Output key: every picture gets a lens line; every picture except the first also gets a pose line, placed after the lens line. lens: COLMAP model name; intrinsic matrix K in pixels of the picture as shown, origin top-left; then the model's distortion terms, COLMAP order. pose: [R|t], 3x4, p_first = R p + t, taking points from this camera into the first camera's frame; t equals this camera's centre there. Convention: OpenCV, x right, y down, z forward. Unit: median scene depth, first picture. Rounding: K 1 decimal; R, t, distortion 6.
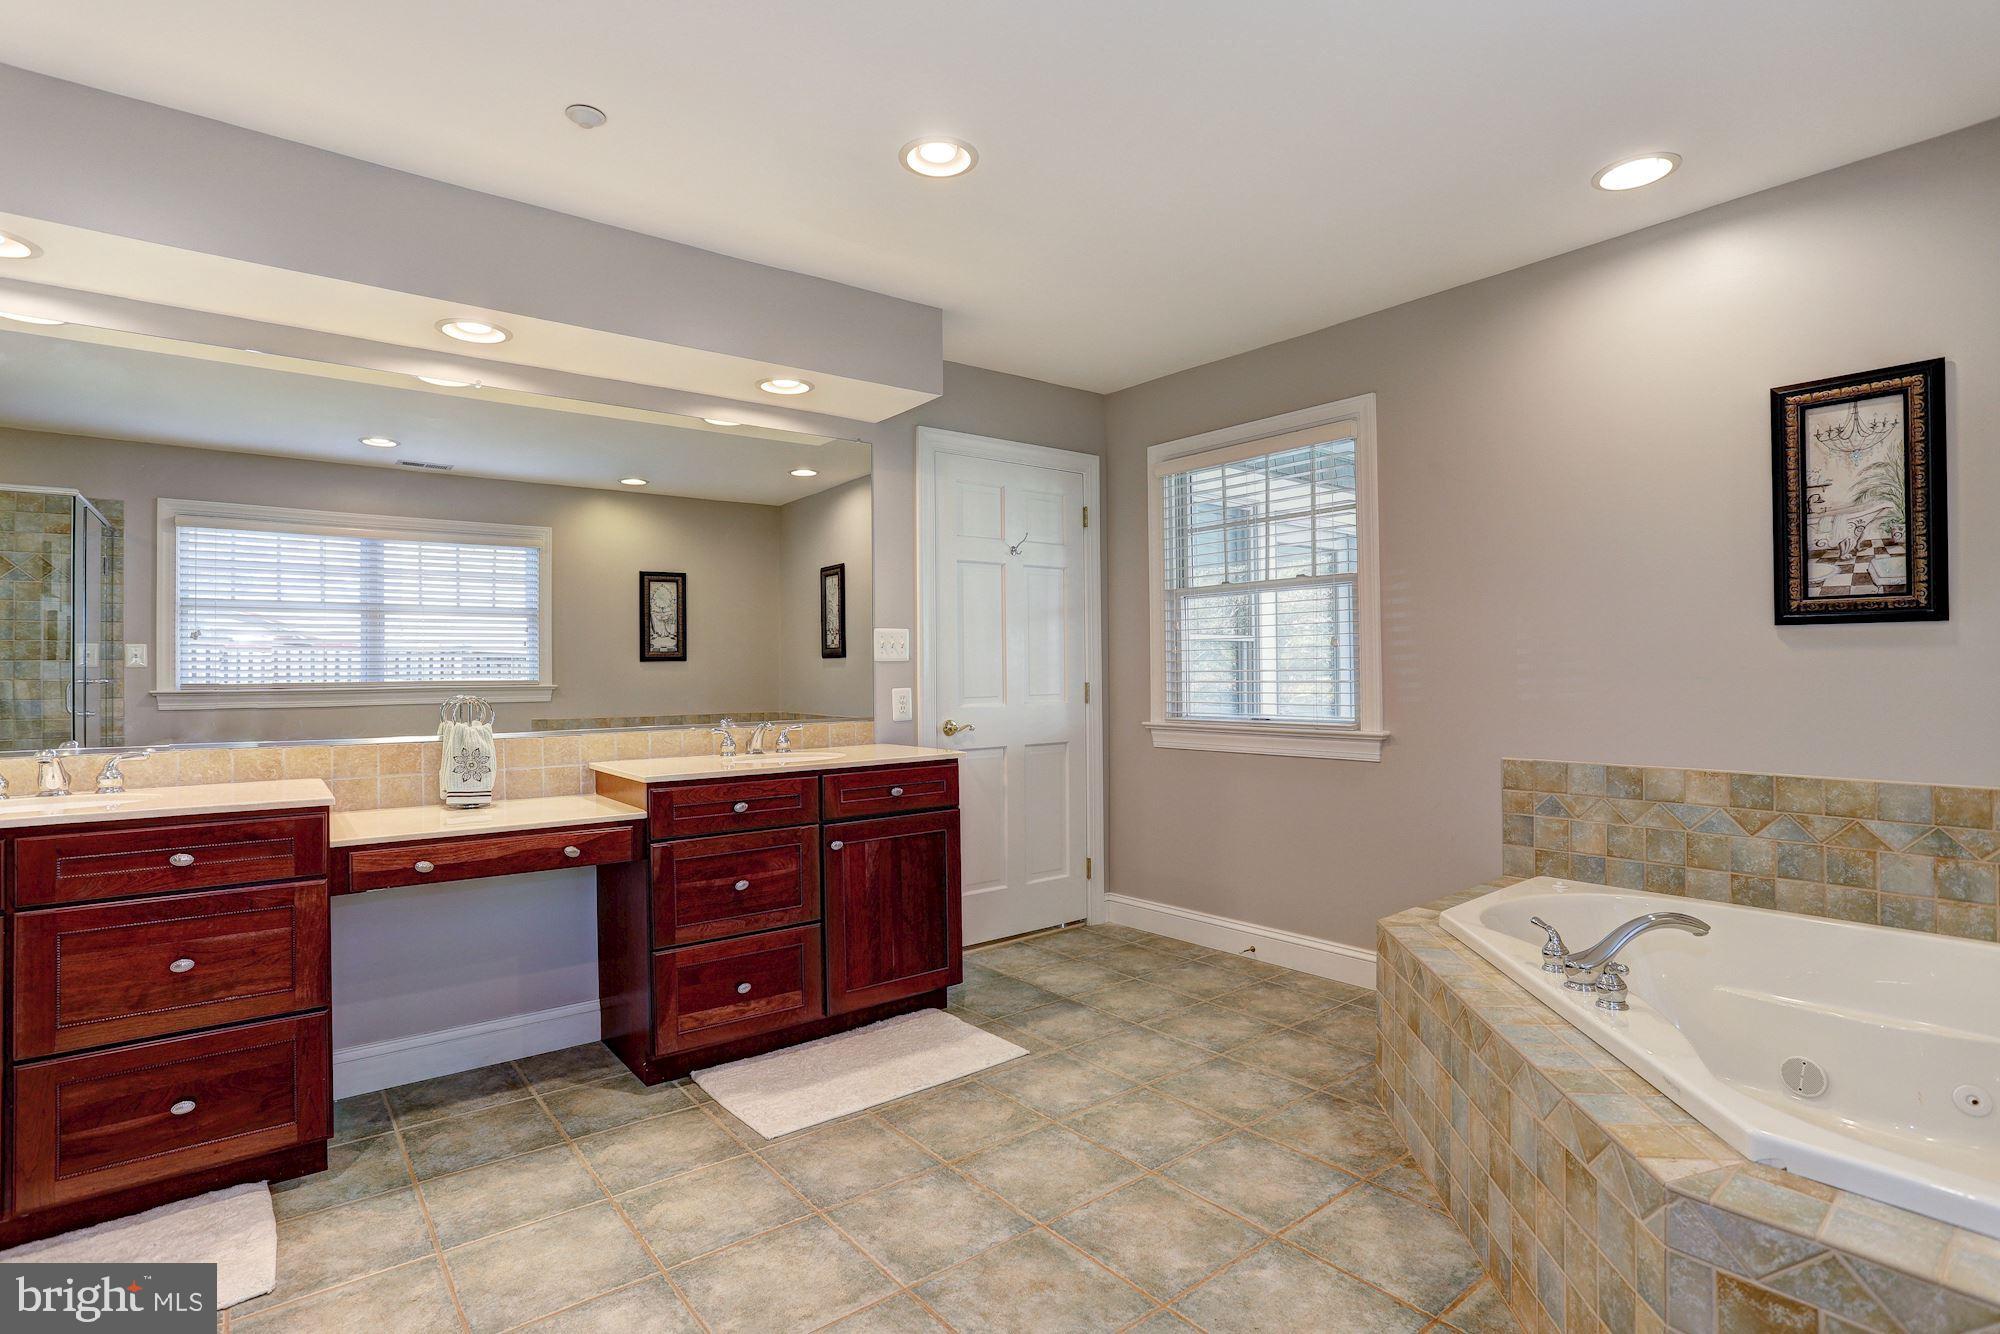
lens RADIAL K [[971.4, 0, 994.0], [0, 971.4, 664.8], [0, 0, 1]] dist [-0.045059, 0.018530]
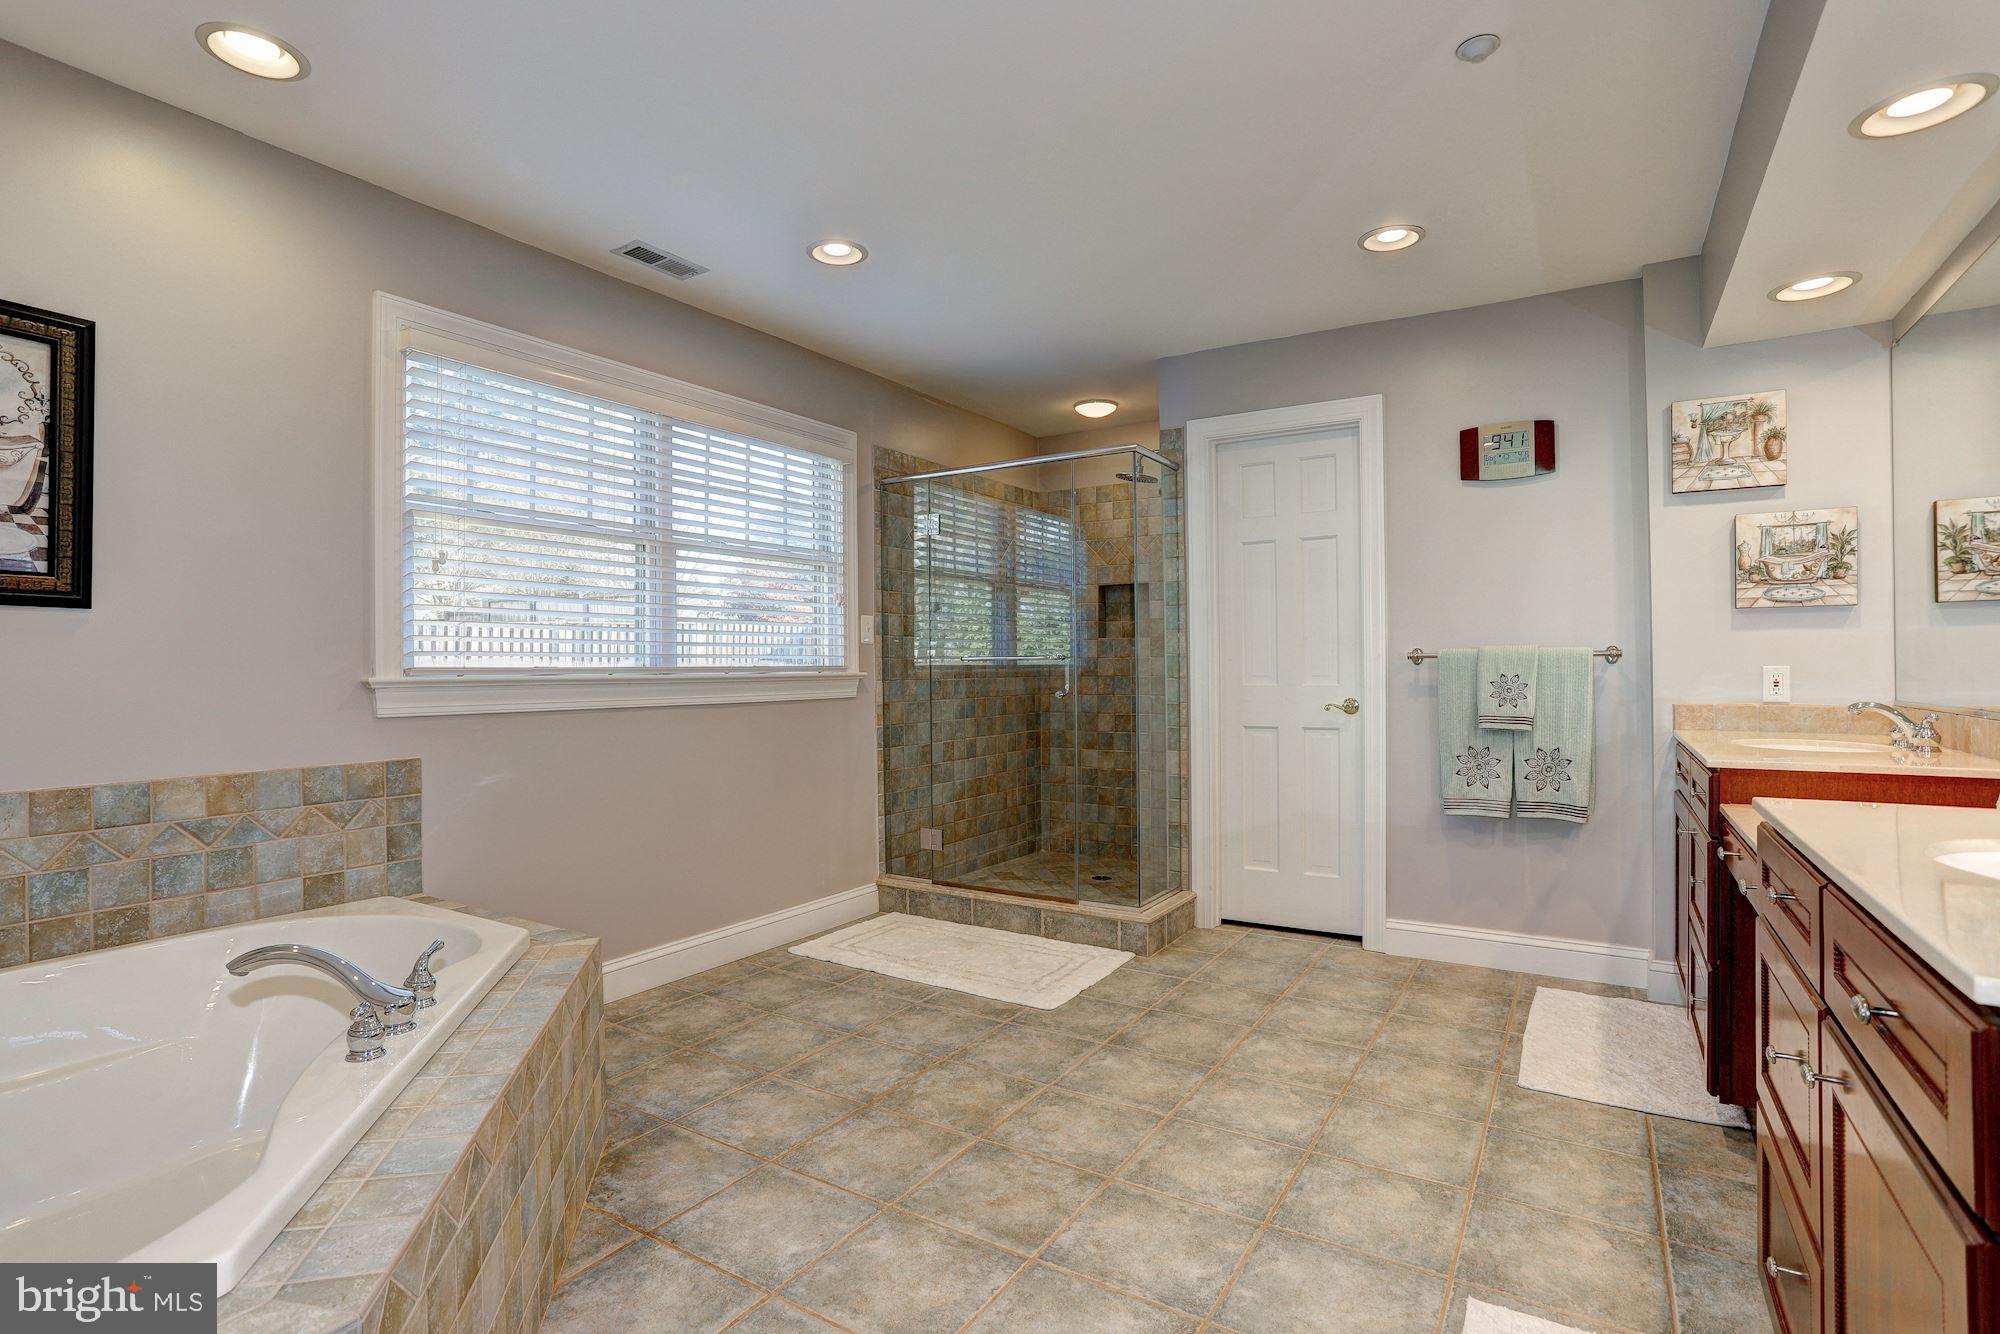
lens RADIAL K [[971.4, 0, 994.0], [0, 971.4, 664.8], [0, 0, 1]] dist [-0.045059, 0.018530]
pose [[-0.941765, 0.014918, -0.335940, 0.389393], [0.019309, 0.999766, -0.009733, 0.039045], [0.335716, -0.015653, -0.941833, 1.906291]]
